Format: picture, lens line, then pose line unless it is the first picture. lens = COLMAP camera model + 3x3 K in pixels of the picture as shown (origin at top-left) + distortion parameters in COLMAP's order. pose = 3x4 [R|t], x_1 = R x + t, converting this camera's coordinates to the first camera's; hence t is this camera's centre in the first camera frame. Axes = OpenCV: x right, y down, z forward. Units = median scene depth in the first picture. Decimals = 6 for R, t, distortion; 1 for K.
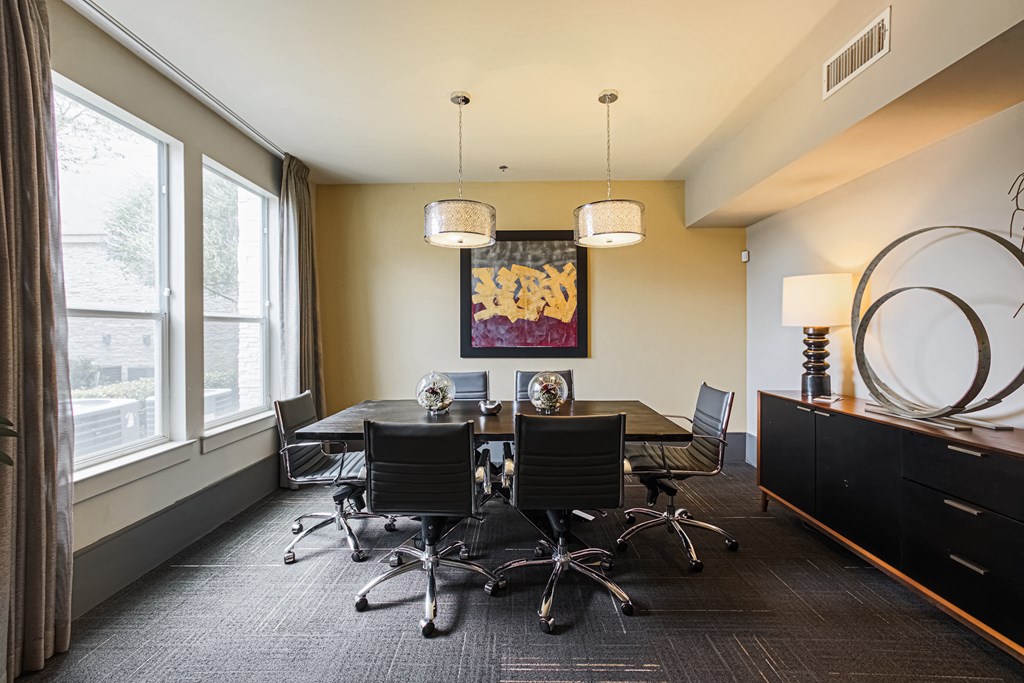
lens RADIAL K [[430.2, 0, 511.5], [0, 430.2, 339.1], [0, 0, 1]] dist [0.001330, 0.001126]
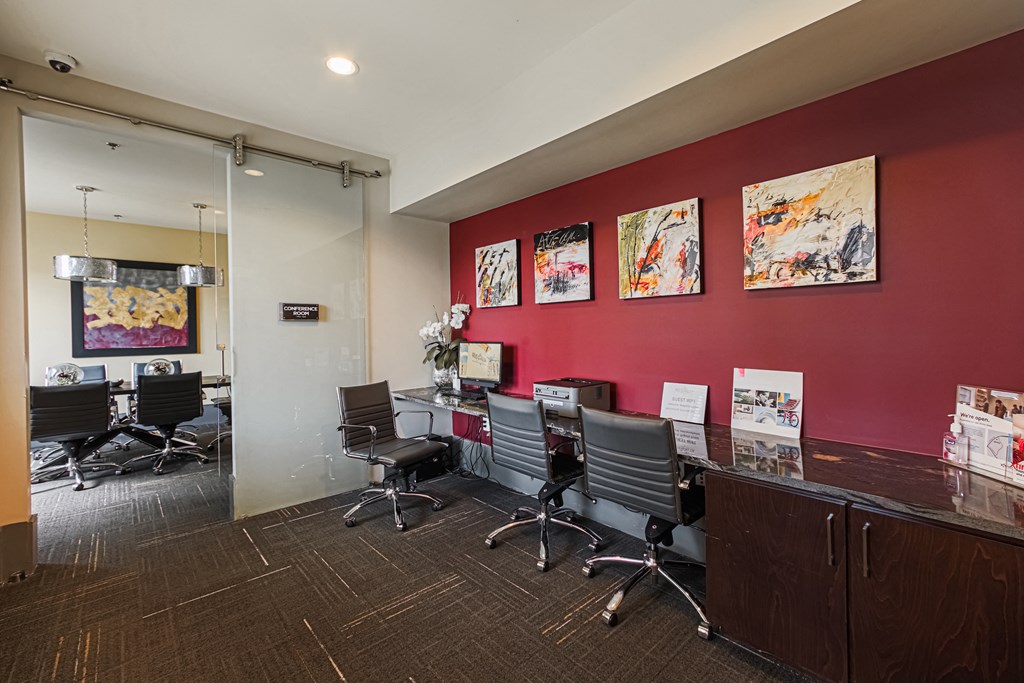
lens RADIAL K [[430.2, 0, 512.0], [0, 430.2, 332.6], [0, 0, 1]] dist [0.001330, 0.001126]
pose [[0.731920, -0.011296, 0.681297, -0.036345], [0.023977, 0.999670, -0.009184, 0.011962], [-0.680969, 0.023057, 0.731949, -0.790882]]
